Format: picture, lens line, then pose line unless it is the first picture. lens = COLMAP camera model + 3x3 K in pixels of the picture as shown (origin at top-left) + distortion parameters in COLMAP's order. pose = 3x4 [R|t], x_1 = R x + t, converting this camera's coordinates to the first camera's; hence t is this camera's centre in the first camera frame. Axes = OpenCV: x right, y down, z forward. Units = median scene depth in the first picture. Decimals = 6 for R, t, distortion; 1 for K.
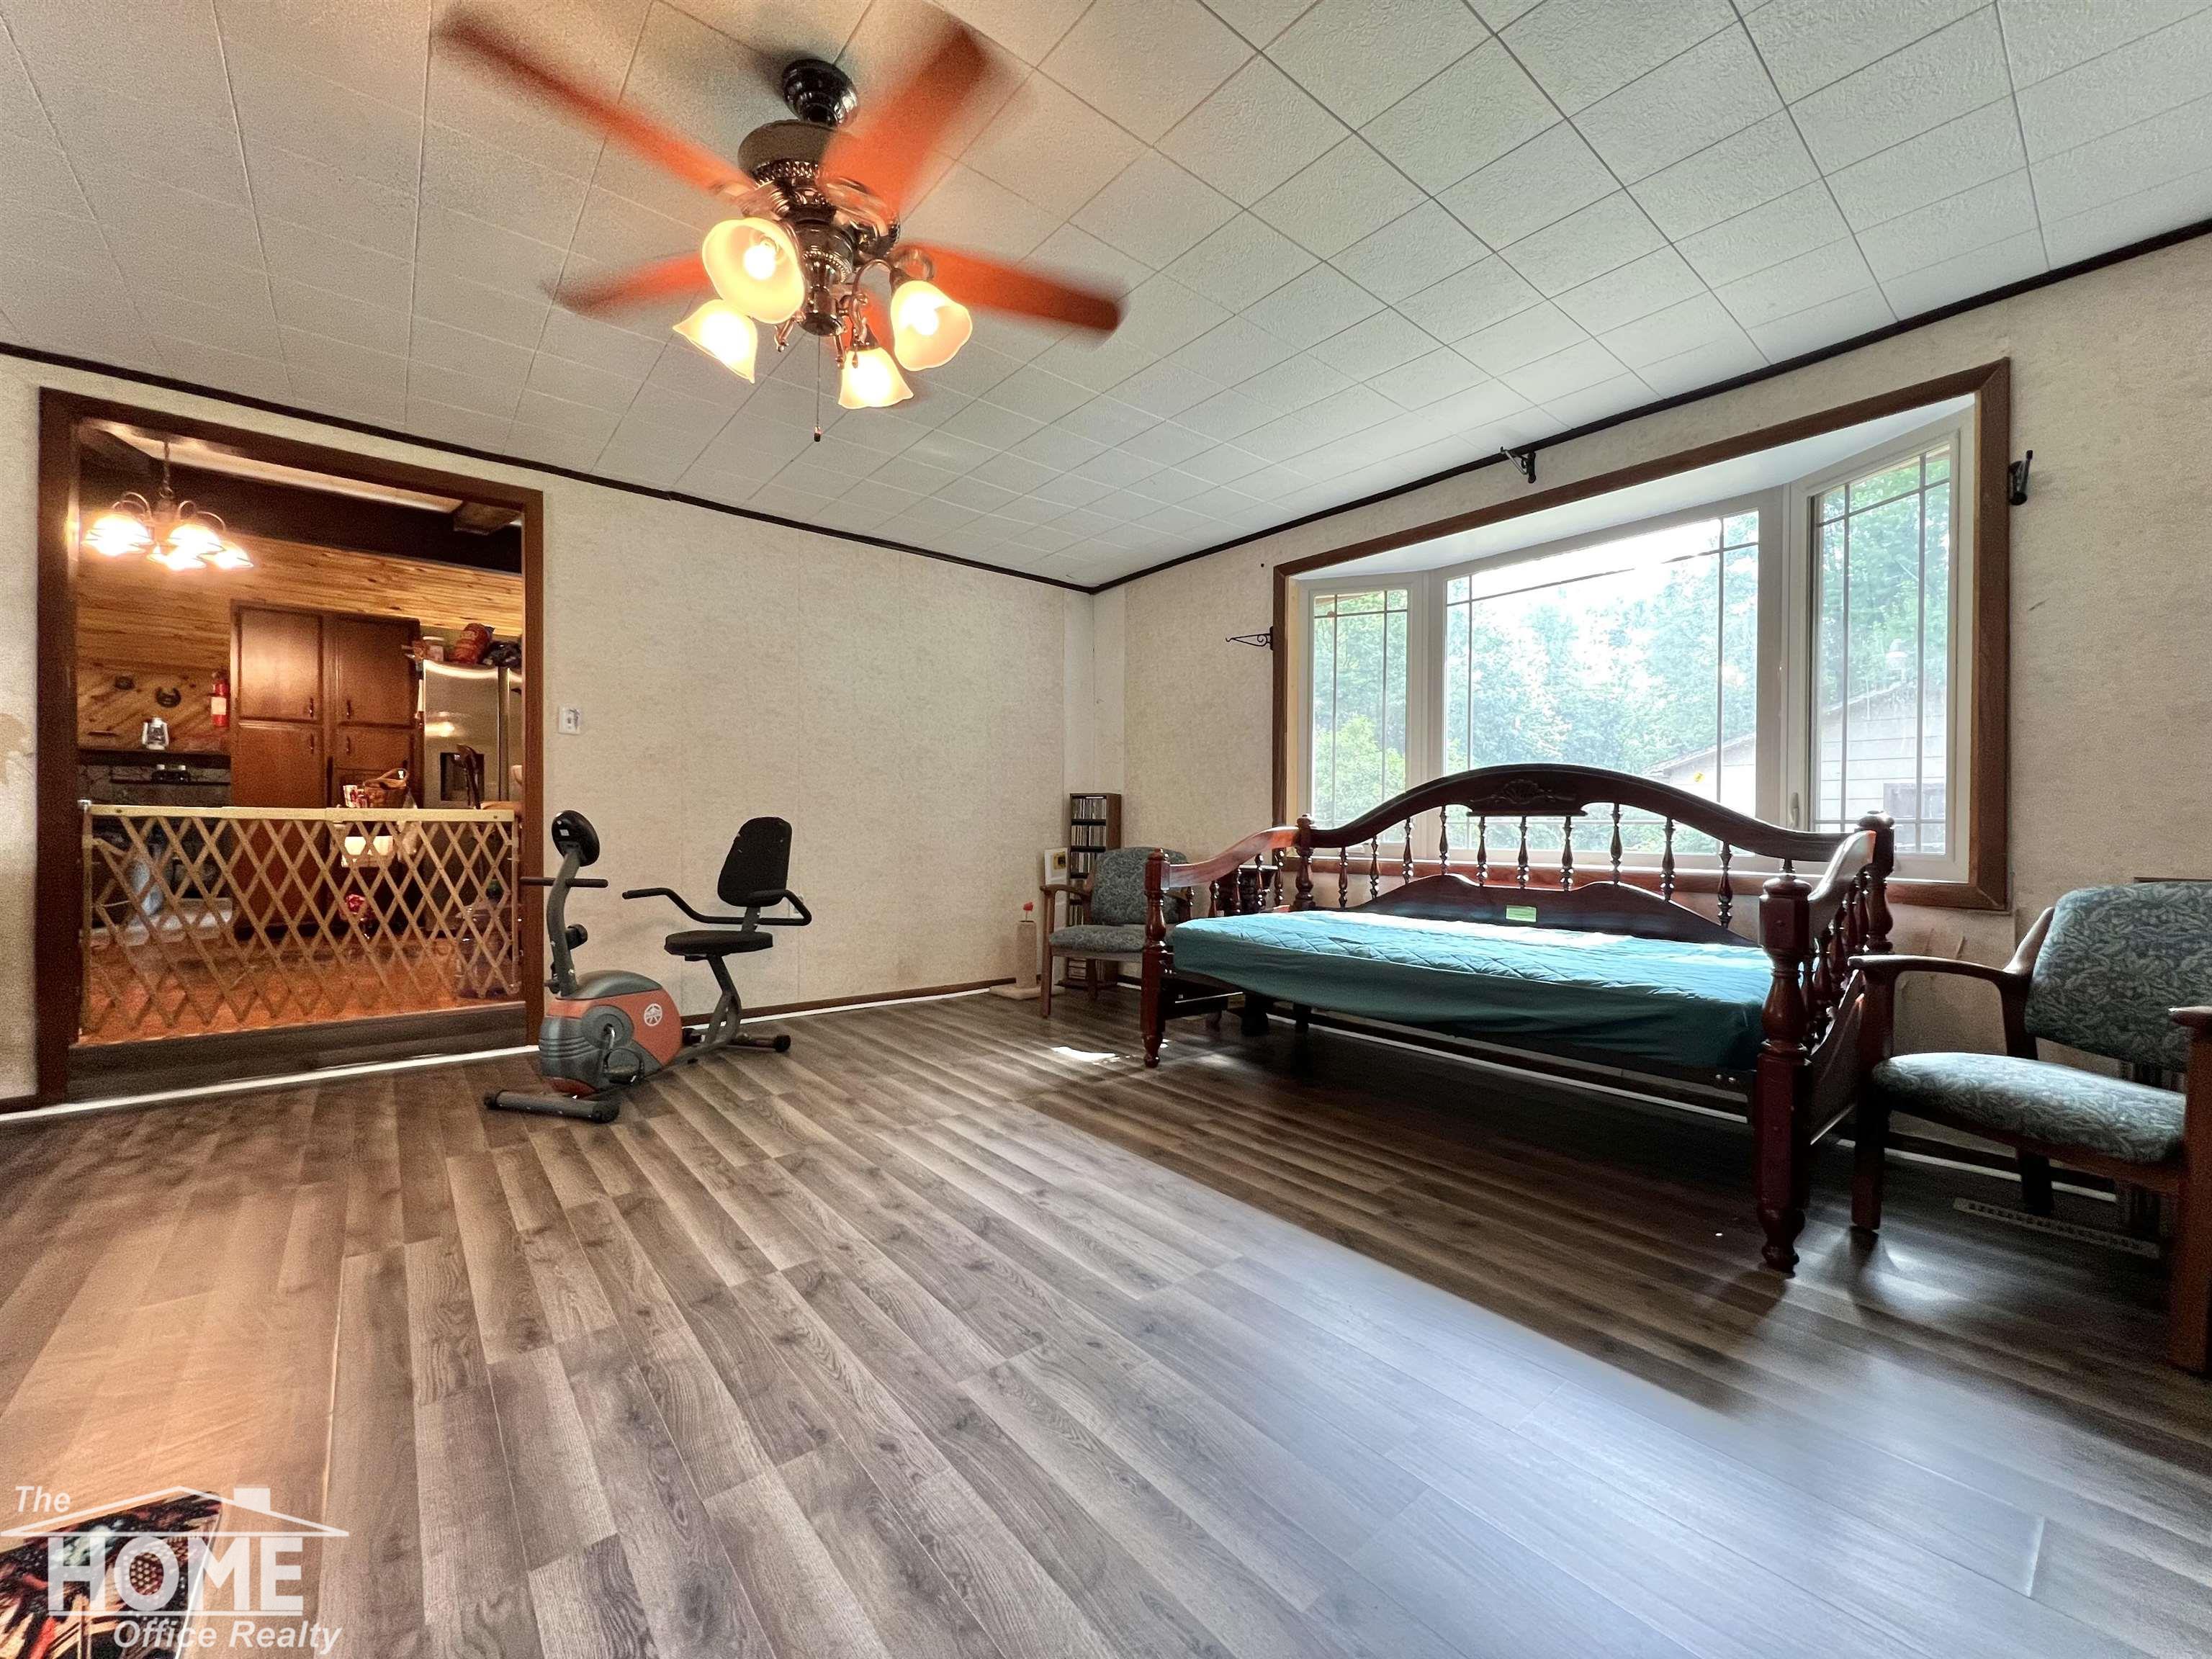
lens RADIAL K [[881.9, 0, 1107.2], [0, 881.9, 830.0], [0, 0, 1]] dist [0.001937, -0.000068]
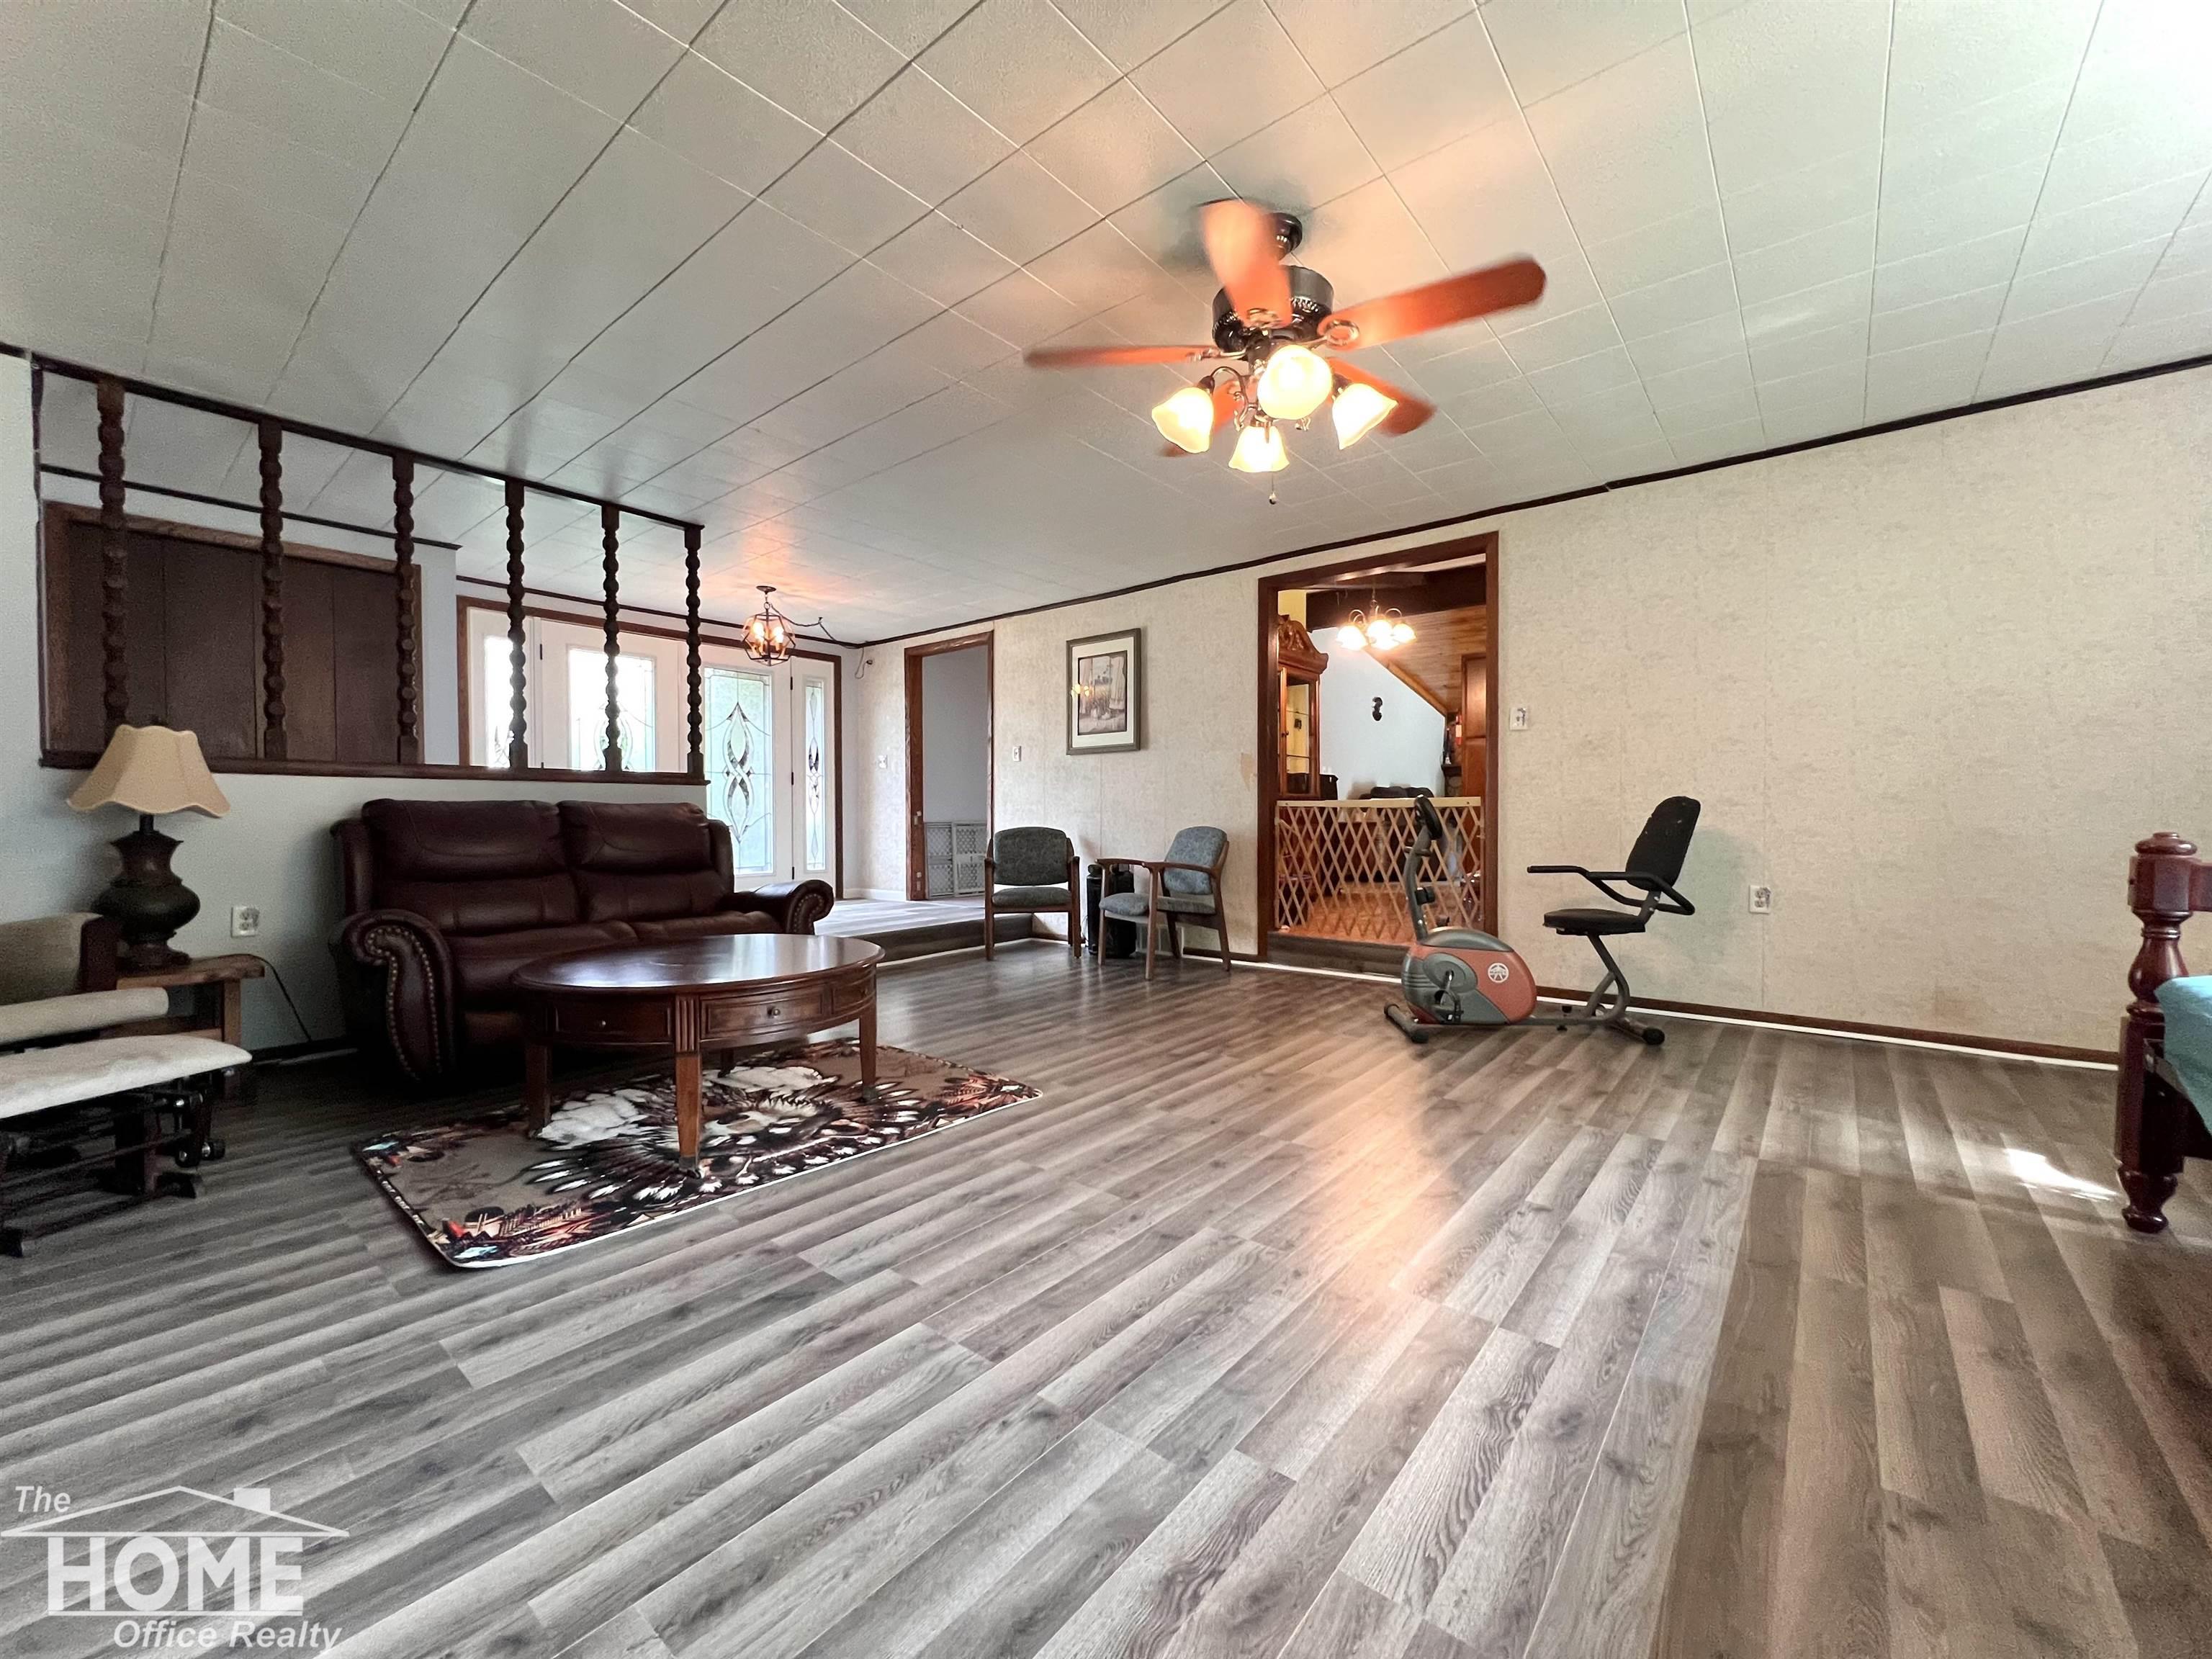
lens RADIAL K [[881.9, 0, 1108.1], [0, 881.9, 836.9], [0, 0, 1]] dist [0.001937, -0.000068]
pose [[0.190752, 0.012694, -0.981556, 0.510591], [0.001681, 0.999911, 0.013258, 0.018203], [0.981637, -0.004179, 0.190714, 0.293389]]
